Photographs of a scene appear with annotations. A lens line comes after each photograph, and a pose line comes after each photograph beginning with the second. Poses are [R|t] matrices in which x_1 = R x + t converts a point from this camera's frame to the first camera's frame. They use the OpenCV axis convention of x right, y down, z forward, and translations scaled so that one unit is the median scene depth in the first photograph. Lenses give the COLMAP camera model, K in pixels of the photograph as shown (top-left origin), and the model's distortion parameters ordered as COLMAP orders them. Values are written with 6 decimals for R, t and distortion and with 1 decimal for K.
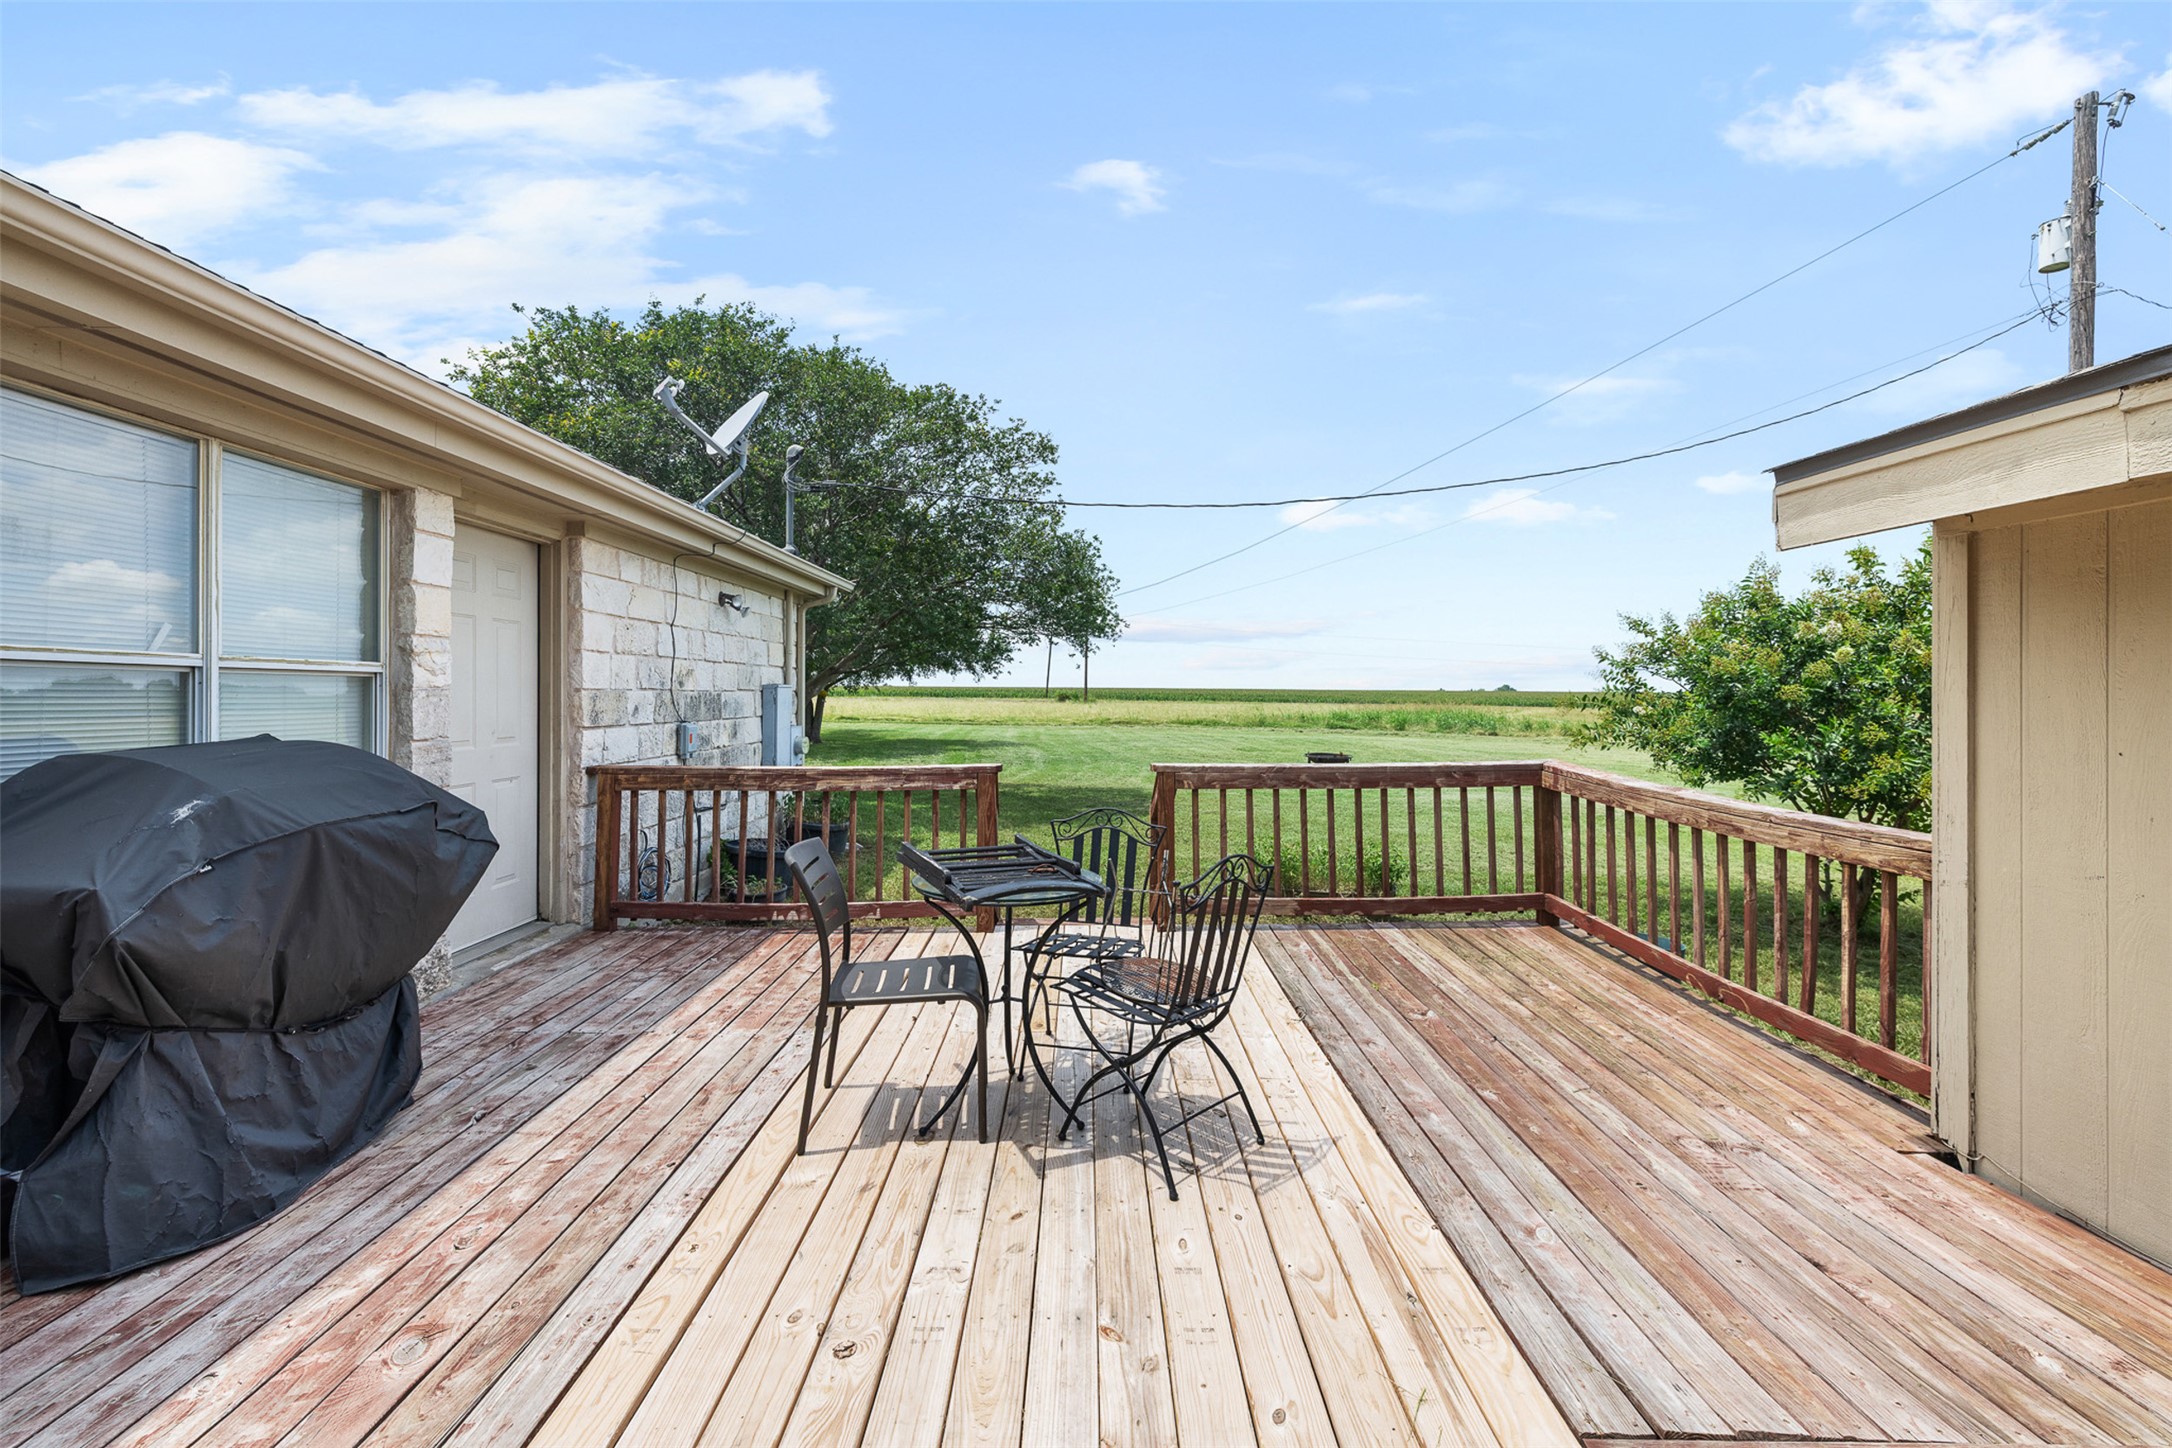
lens RADIAL K [[916.4, 0, 1095.3], [0, 916.4, 685.5], [0, 0, 1]] dist [0.003071, -0.001143]
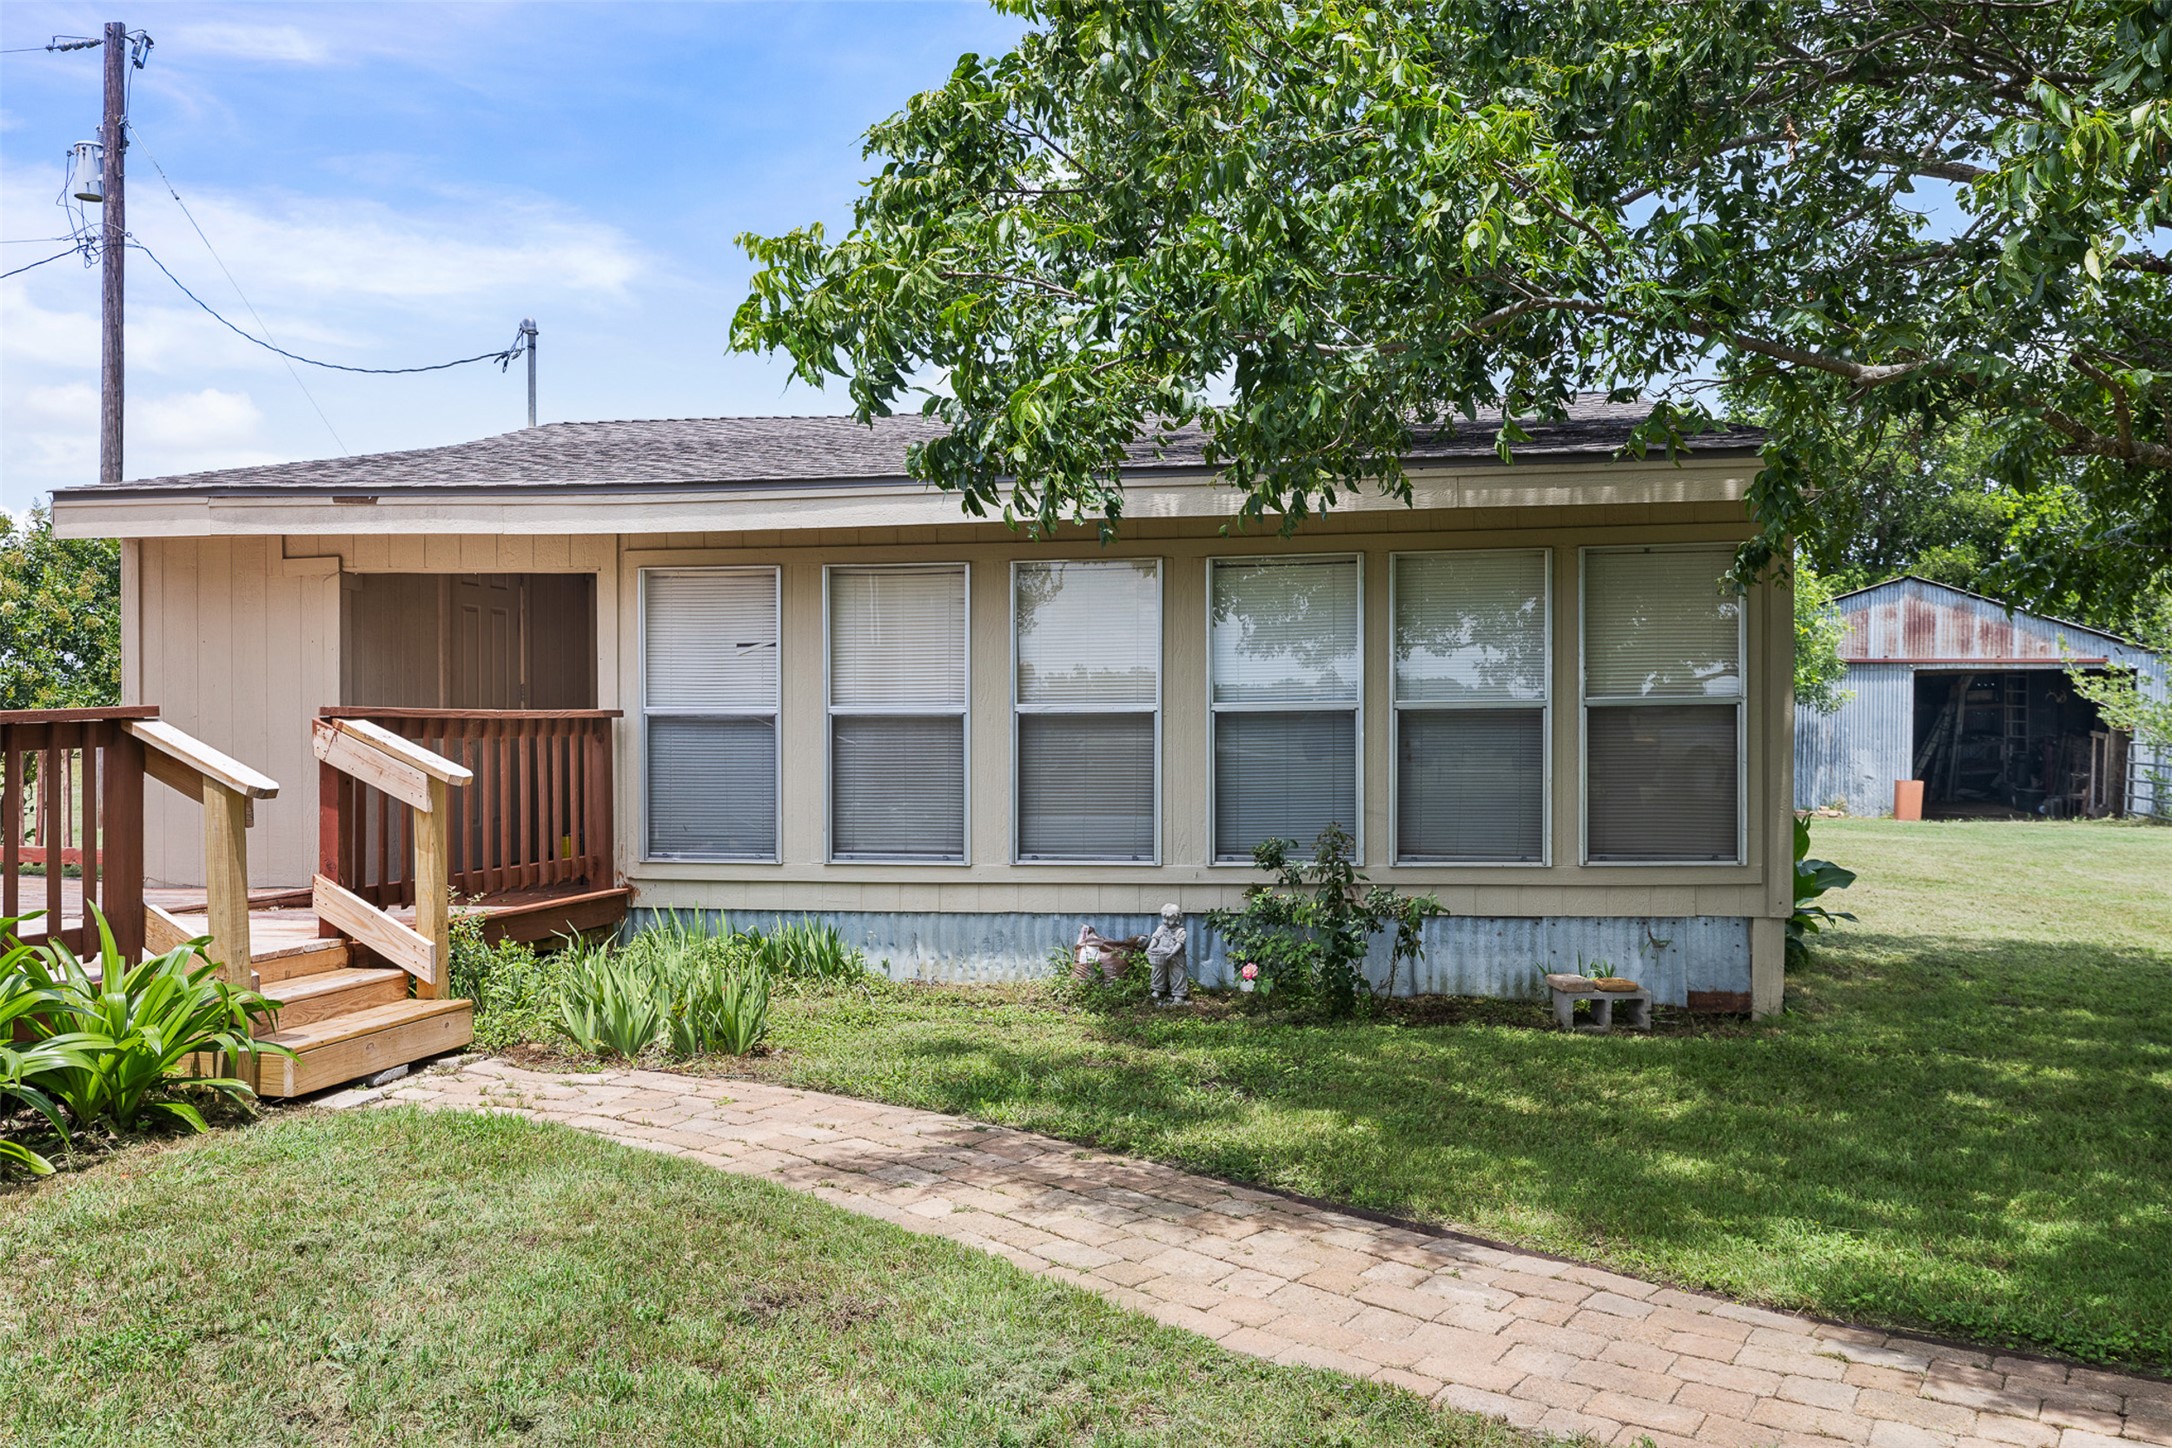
lens RADIAL K [[1874.2, 0, 1087.3], [0, 1874.2, 719.1], [0, 0, 1]] dist [0.003625, 0.007463]
pose [[0.243620, -0.012143, 0.969795, -0.526367], [-0.000716, 0.999919, 0.012700, 0.034150], [-0.969871, -0.003789, 0.243591, -0.414131]]
